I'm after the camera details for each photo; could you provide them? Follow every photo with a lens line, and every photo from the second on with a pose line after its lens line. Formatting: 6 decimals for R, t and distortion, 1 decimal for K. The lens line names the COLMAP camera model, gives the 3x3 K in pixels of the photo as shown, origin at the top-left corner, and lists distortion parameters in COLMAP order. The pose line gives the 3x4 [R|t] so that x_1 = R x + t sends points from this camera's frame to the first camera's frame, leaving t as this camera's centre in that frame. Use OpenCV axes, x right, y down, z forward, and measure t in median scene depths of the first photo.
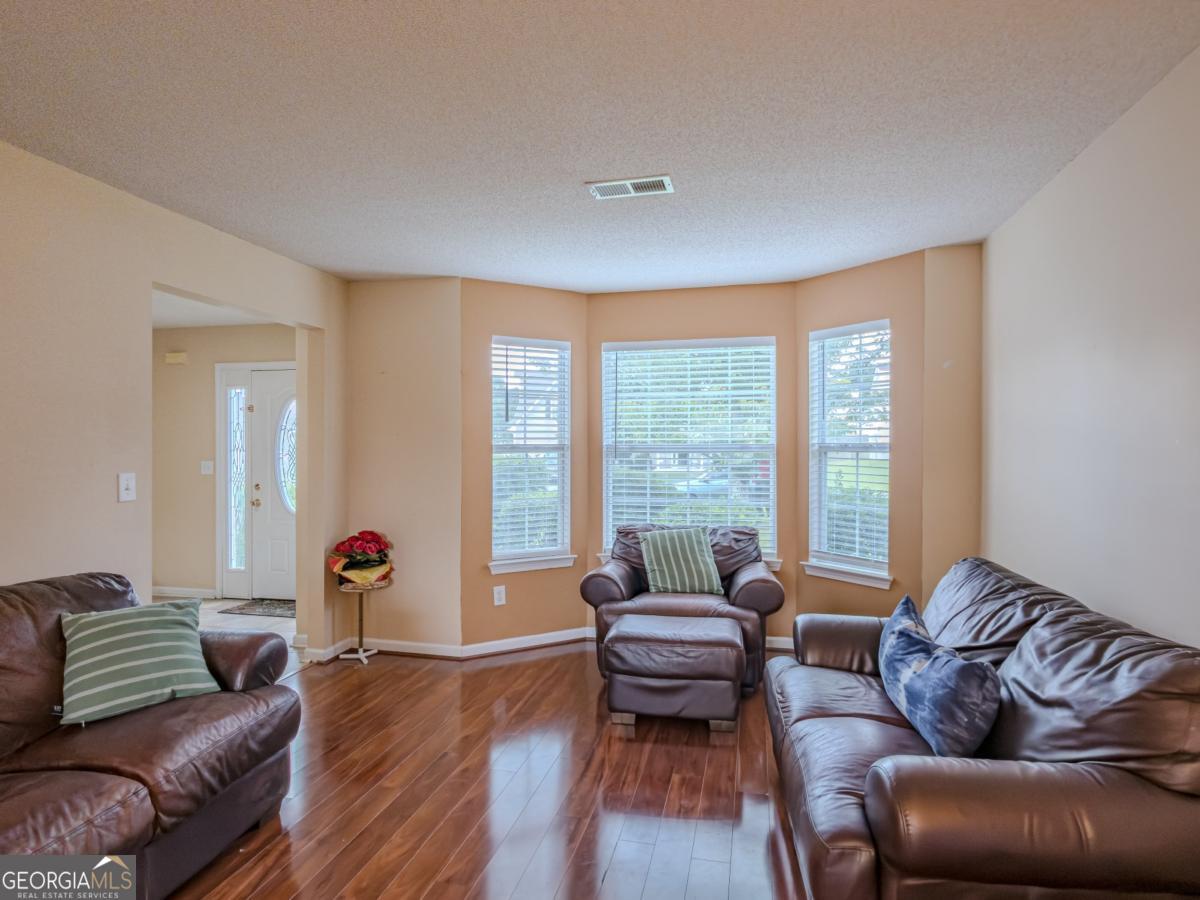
lens RADIAL K [[681.7, 0, 601.4], [0, 681.7, 455.0], [0, 0, 1]] dist [-0.005272, 0.000157]
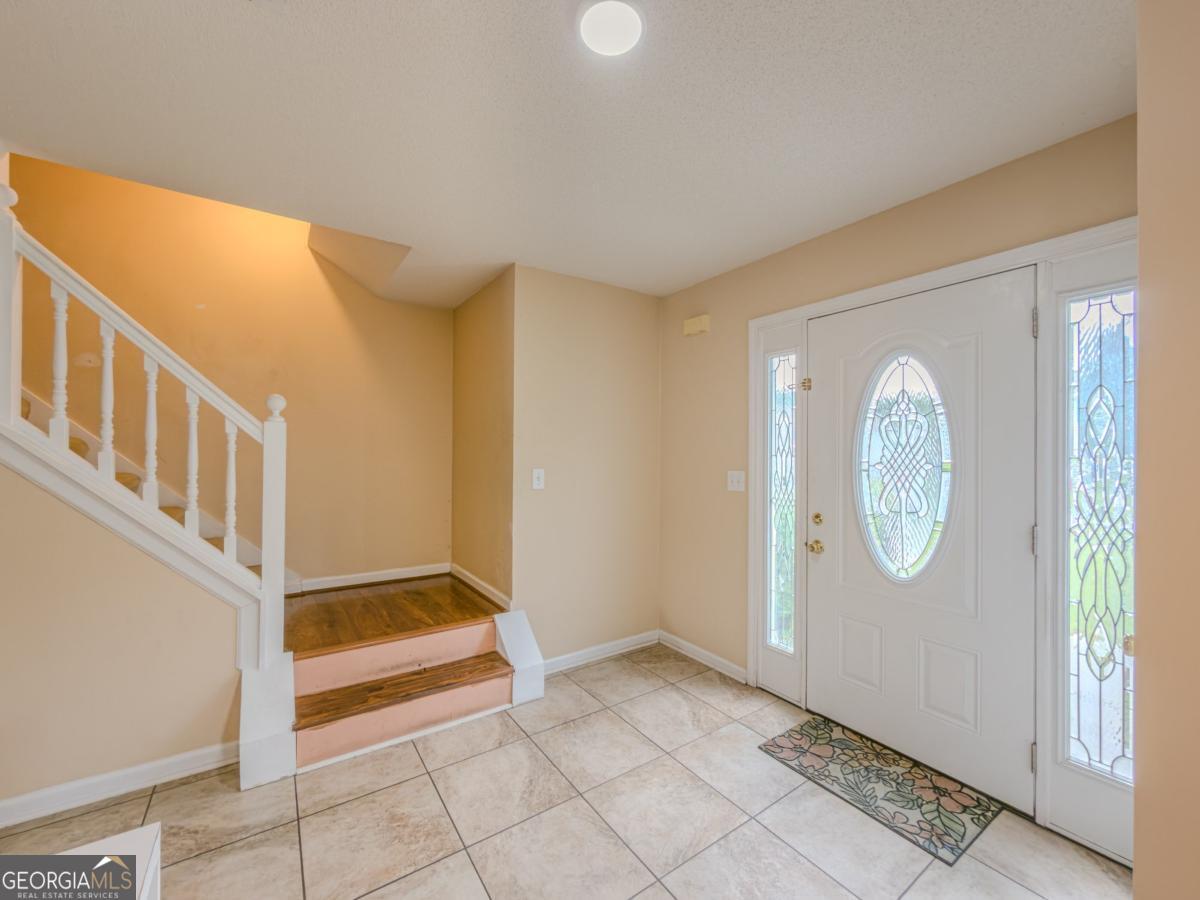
lens RADIAL K [[485.5, 0, 598.7], [0, 485.5, 450.3], [0, 0, 1]] dist [0.000058, 0.000003]
pose [[0.729018, 0.002576, -0.684490, -0.355615], [-0.006623, 0.999973, -0.003290, -0.008701], [0.684463, 0.006932, 0.729015, 0.567274]]
